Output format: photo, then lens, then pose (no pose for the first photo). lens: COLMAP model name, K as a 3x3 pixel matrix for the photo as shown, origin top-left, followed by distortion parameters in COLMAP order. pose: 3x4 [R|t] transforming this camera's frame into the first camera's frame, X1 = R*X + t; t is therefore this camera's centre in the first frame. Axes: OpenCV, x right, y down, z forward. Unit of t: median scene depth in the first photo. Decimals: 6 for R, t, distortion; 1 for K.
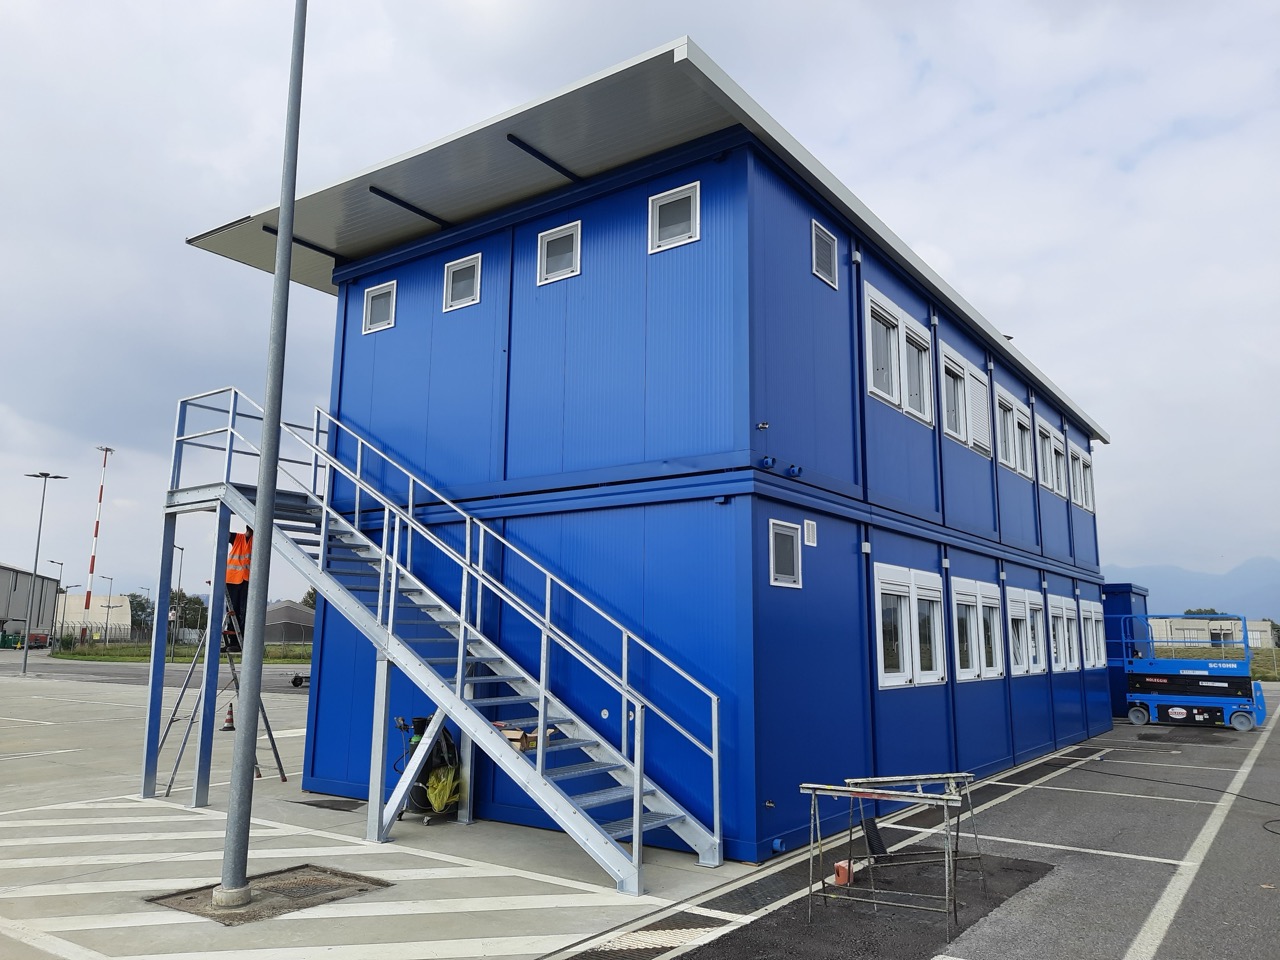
lens RADIAL K [[944.5, 0, 637.3], [0, 944.5, 478.5], [0, 0, 1]] dist [0.074398, -0.079213]
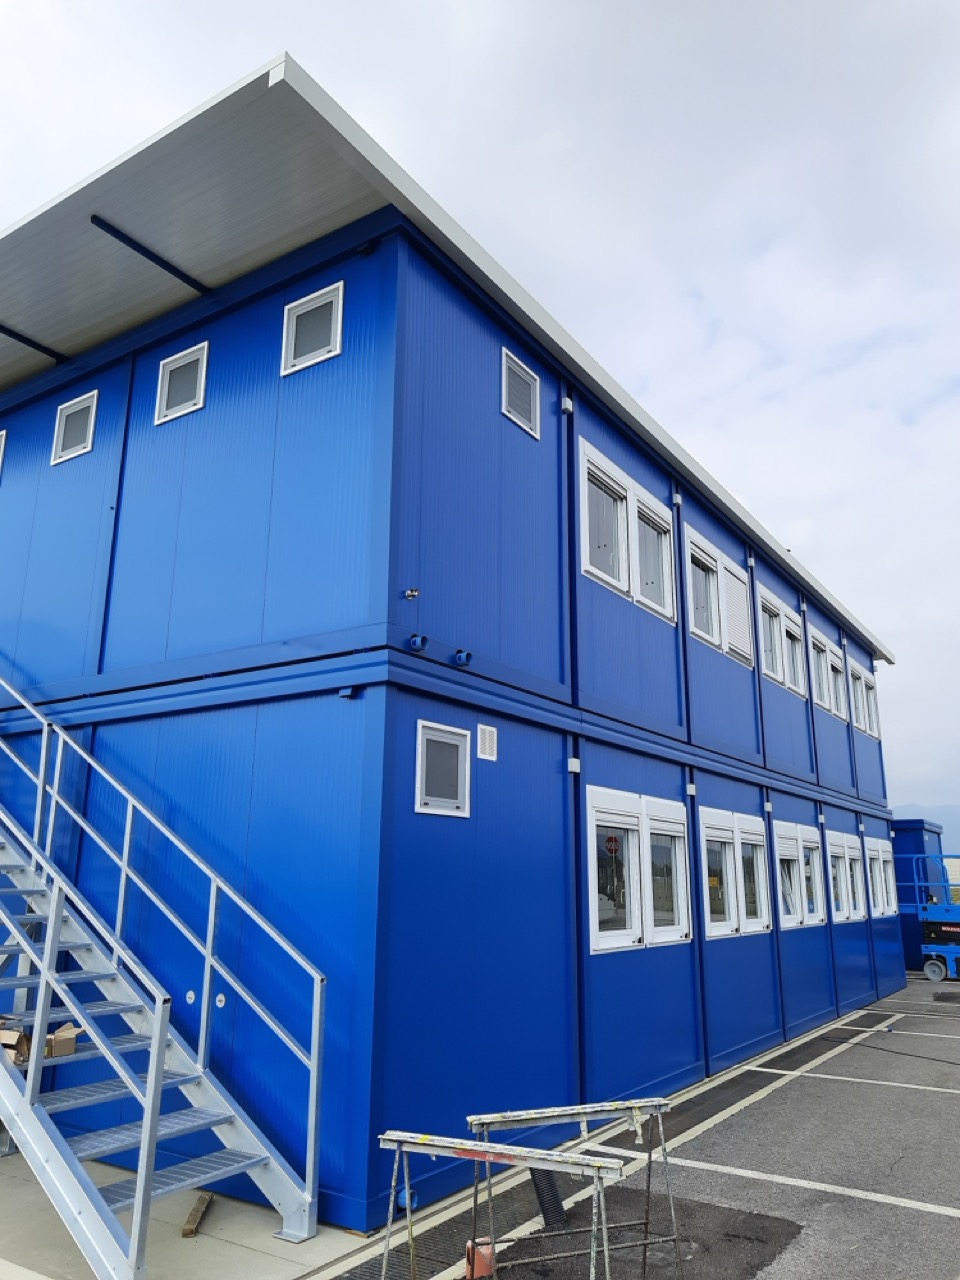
lens RADIAL K [[944.8, 0, 480.0], [0, 944.8, 640.0], [0, 0, 1]] dist [0.078616, -0.093828]
pose [[0.999191, 0.009255, 0.039127, 0.123433], [-0.006141, 0.996858, -0.078976, 0.030078], [-0.039735, 0.078672, 0.996108, 0.209140]]
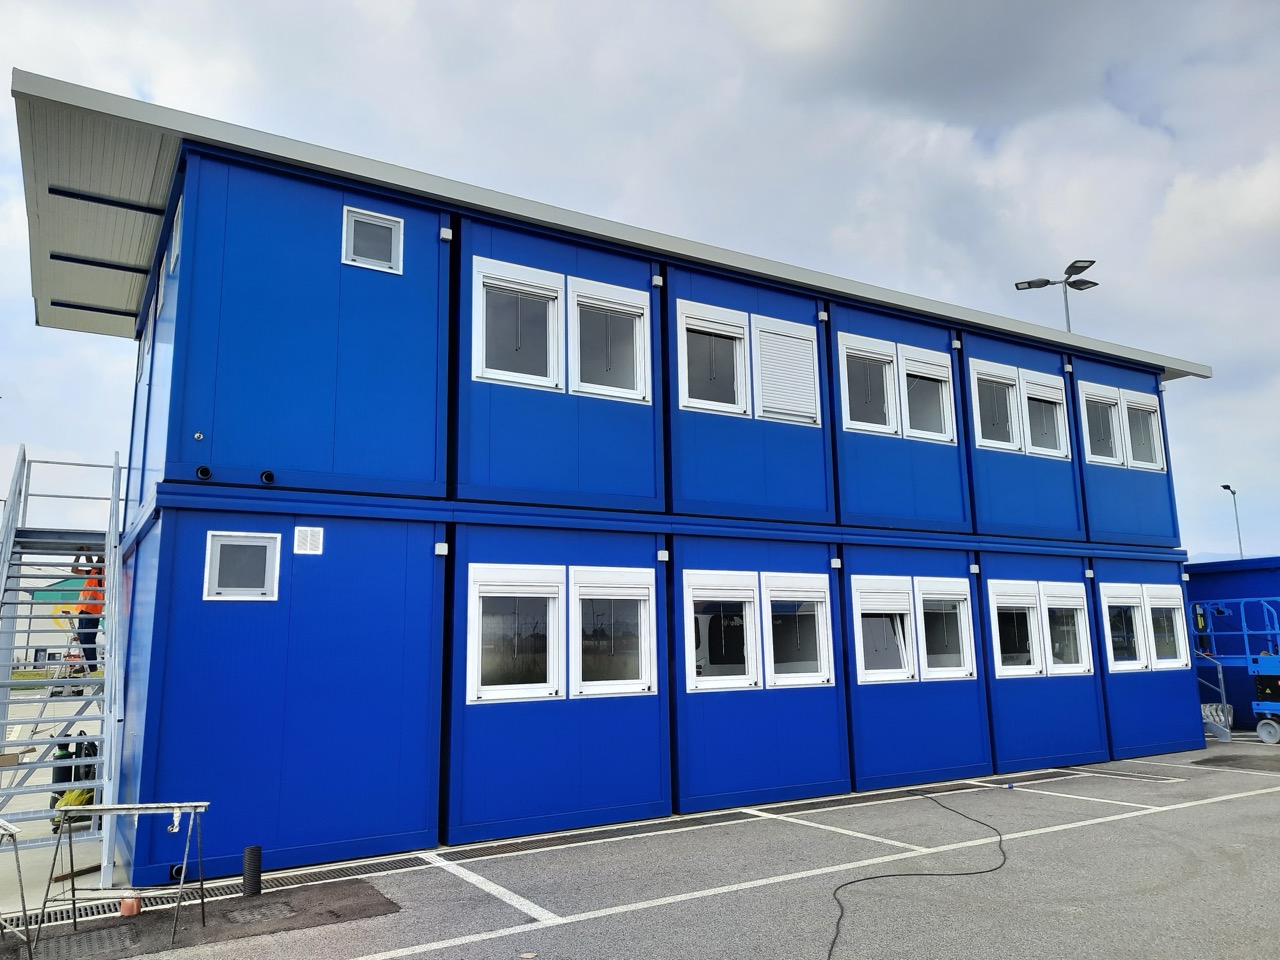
lens RADIAL K [[944.5, 0, 637.3], [0, 944.5, 478.5], [0, 0, 1]] dist [0.074398, -0.079213]
pose [[0.919927, -0.098622, -0.379485, 0.708648], [0.094504, 0.995087, -0.029515, 0.046314], [0.380531, -0.008711, 0.924727, 0.211072]]
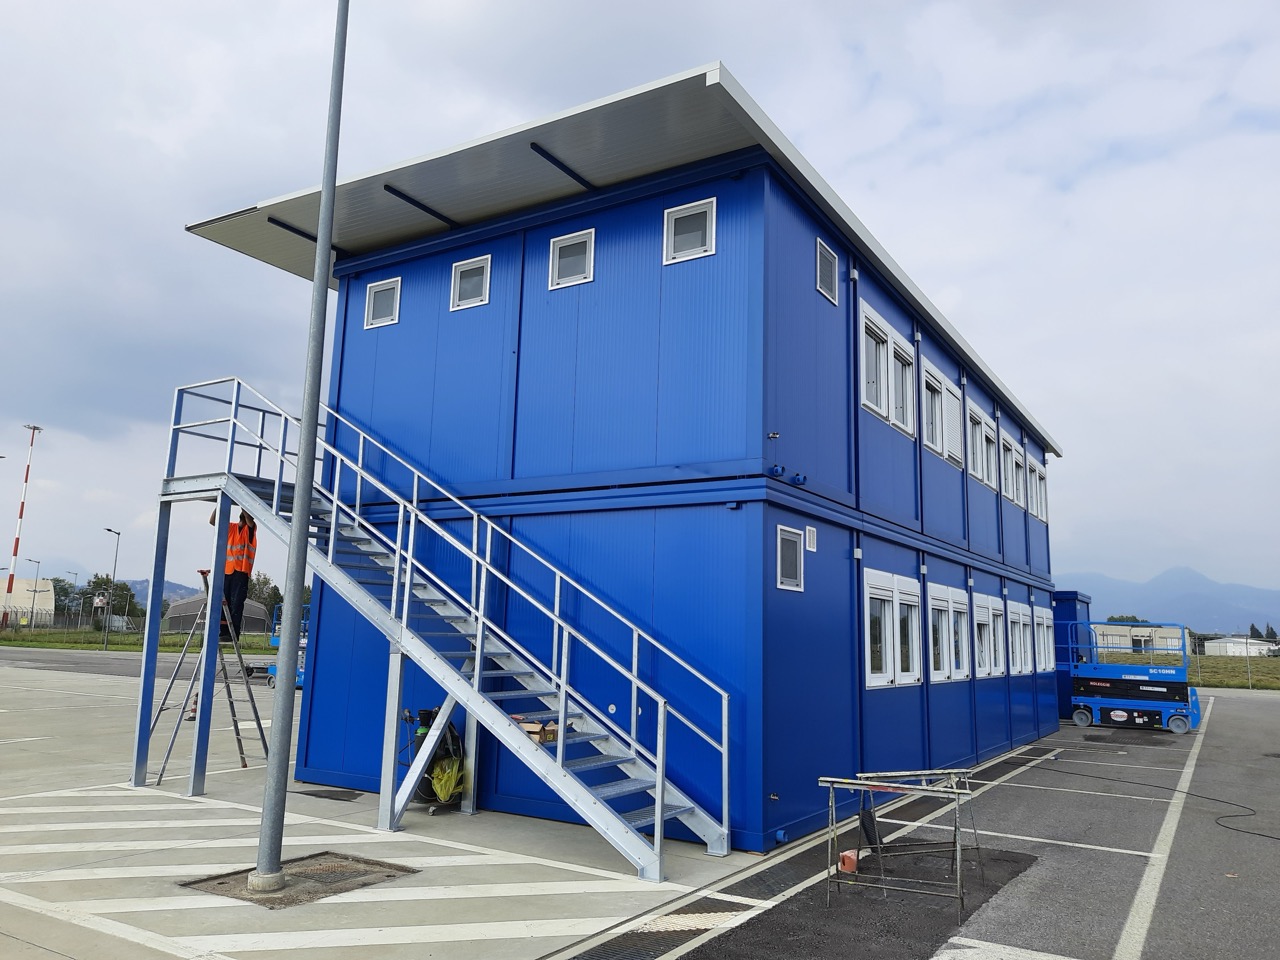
lens RADIAL K [[944.8, 0, 639.0], [0, 944.8, 476.9], [0, 0, 1]] dist [0.078616, -0.093828]
pose [[0.997714, 0.029132, 0.060970, -0.060878], [-0.029267, 0.999571, 0.001327, -0.005474], [-0.060905, -0.003108, 0.998139, -0.026955]]
